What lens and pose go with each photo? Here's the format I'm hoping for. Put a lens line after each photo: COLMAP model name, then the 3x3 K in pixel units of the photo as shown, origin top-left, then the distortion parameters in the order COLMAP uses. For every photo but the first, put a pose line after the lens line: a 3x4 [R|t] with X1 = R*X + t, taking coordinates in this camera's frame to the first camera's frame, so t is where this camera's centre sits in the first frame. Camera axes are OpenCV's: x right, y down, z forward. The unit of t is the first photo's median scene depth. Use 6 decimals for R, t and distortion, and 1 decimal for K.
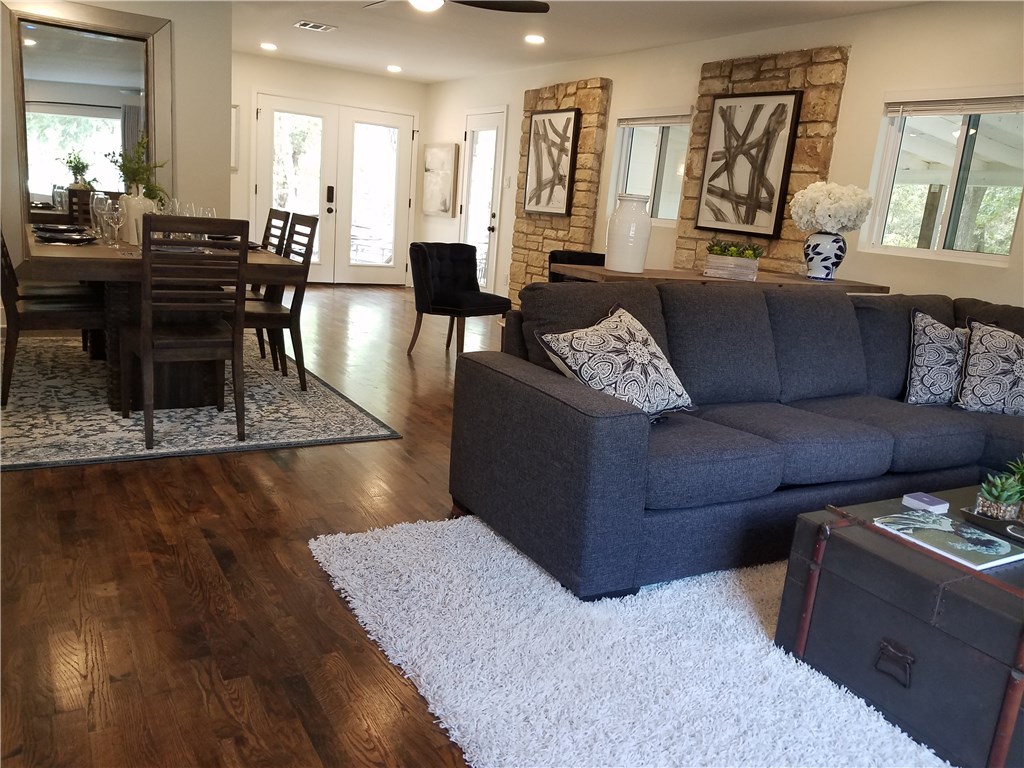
lens RADIAL K [[801.7, 0, 523.7], [0, 801.7, 392.0], [0, 0, 1]] dist [0.051188, -0.100386]
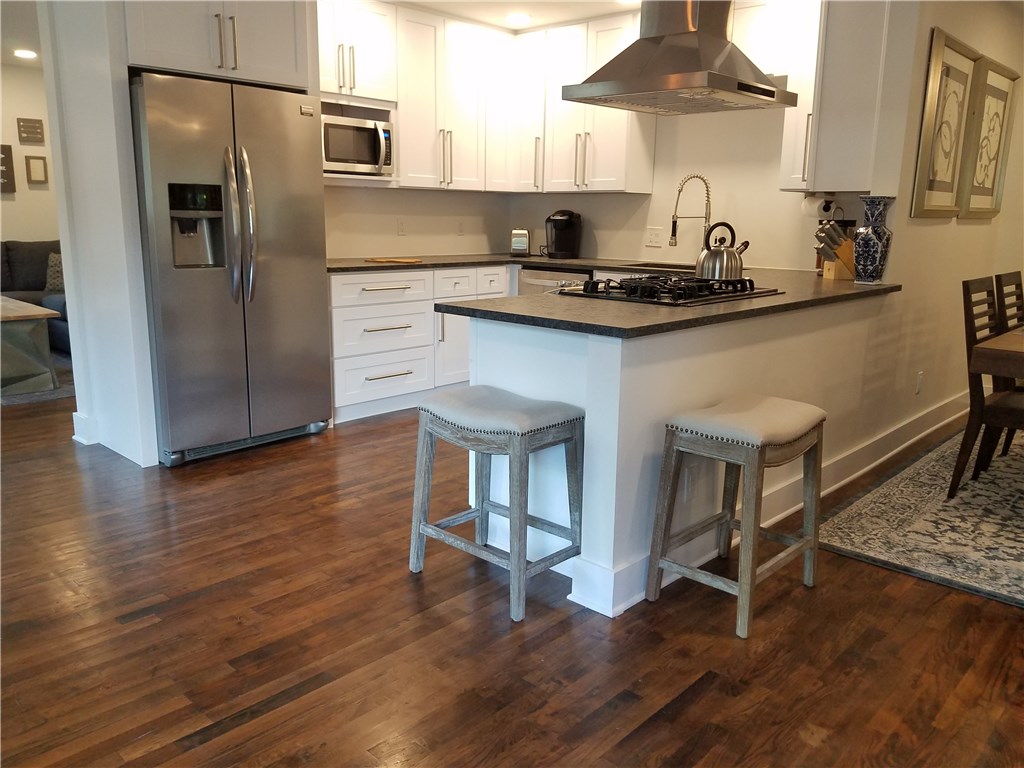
lens RADIAL K [[801.7, 0, 507.2], [0, 801.7, 380.4], [0, 0, 1]] dist [0.051188, -0.100386]
pose [[0.261873, 0.117708, -0.957897, 0.074956], [-0.214512, 0.974806, 0.061142, -0.044780], [0.940961, 0.189469, 0.280525, 0.154069]]
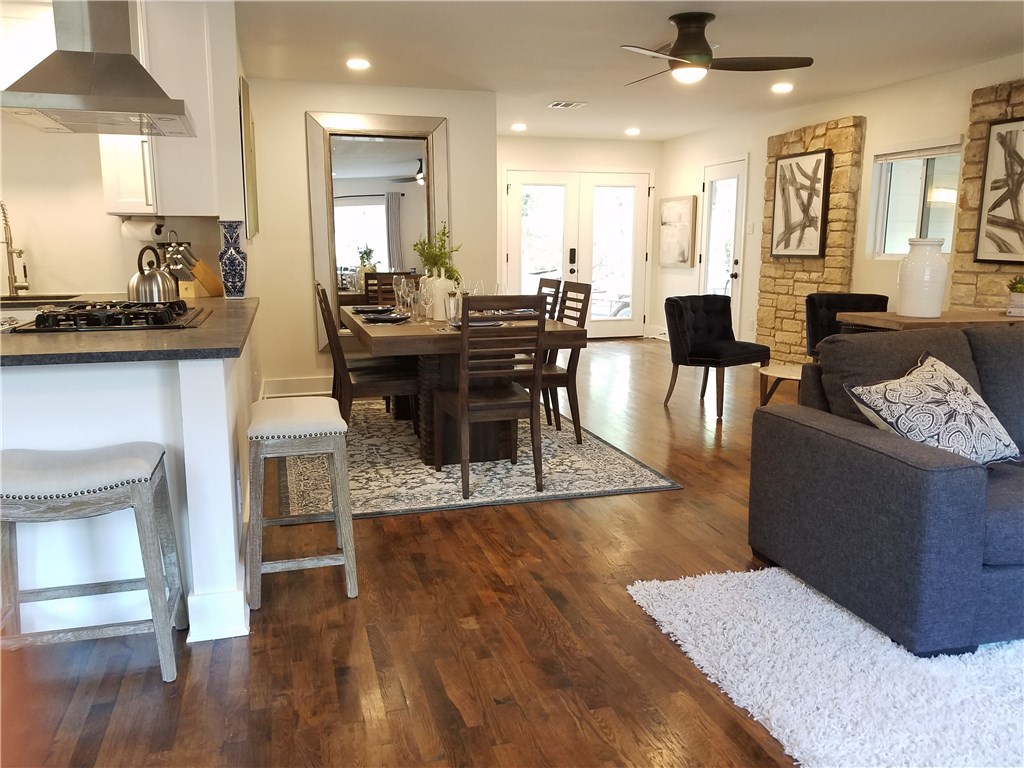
lens RADIAL K [[801.7, 0, 508.9], [0, 801.7, 394.5], [0, 0, 1]] dist [0.051188, -0.100386]
pose [[0.958992, -0.035444, -0.281207, -0.051199], [0.020049, 0.998148, -0.057438, -0.006538], [0.282722, 0.049445, 0.957927, -0.045569]]
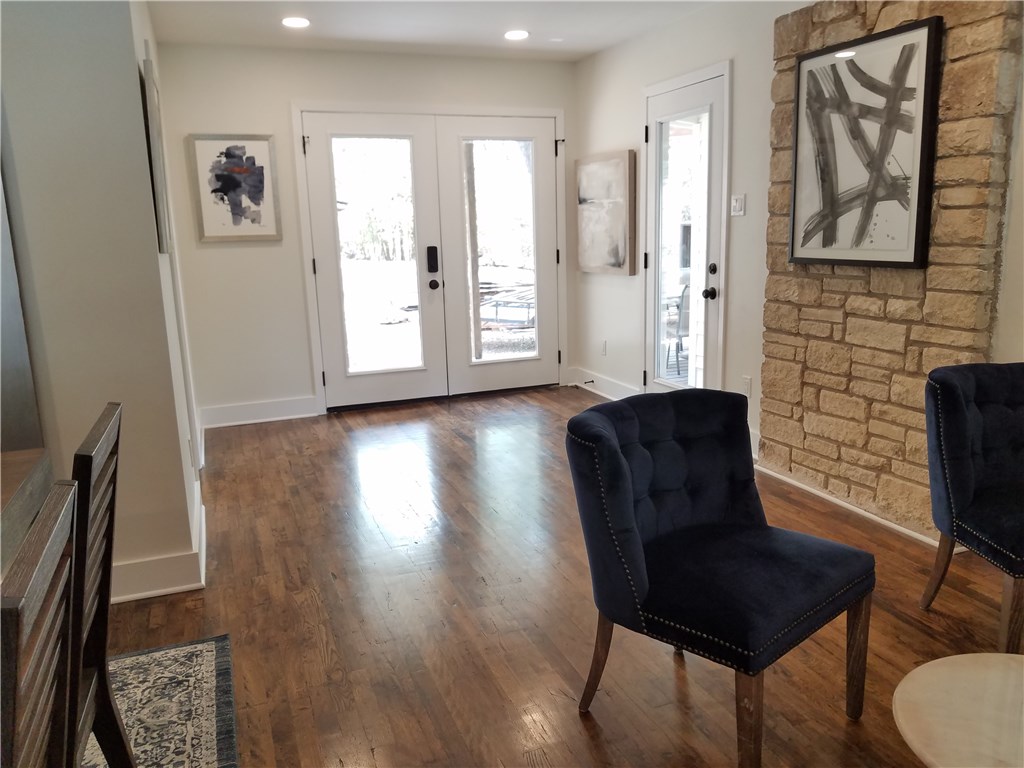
lens RADIAL K [[801.7, 0, 517.4], [0, 801.7, 397.3], [0, 0, 1]] dist [0.051188, -0.100386]
pose [[0.976220, -0.074383, -0.203621, -0.096558], [0.070213, 0.997149, -0.027636, -0.198529], [0.205096, 0.012682, 0.978660, 0.688238]]
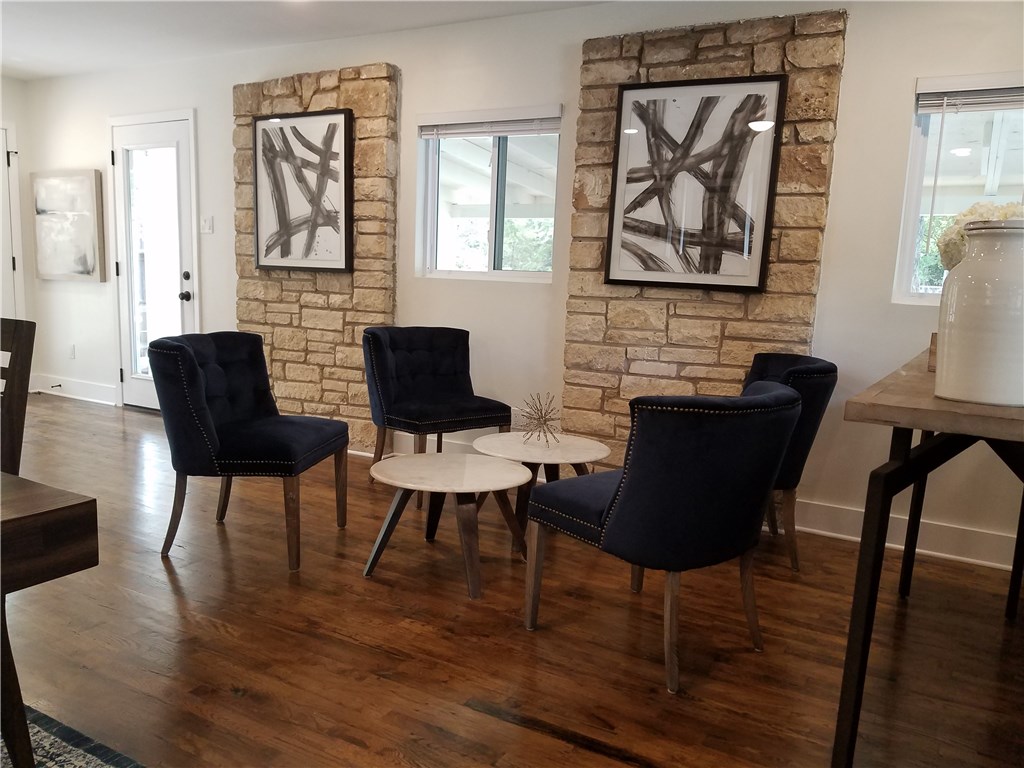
lens RADIAL K [[801.7, 0, 507.3], [0, 801.7, 402.5], [0, 0, 1]] dist [0.051188, -0.100386]
pose [[0.878437, -0.130546, 0.459680, -0.191512], [0.147240, 0.989101, -0.000474, -0.123301], [-0.454608, 0.068100, 0.888085, 0.476069]]
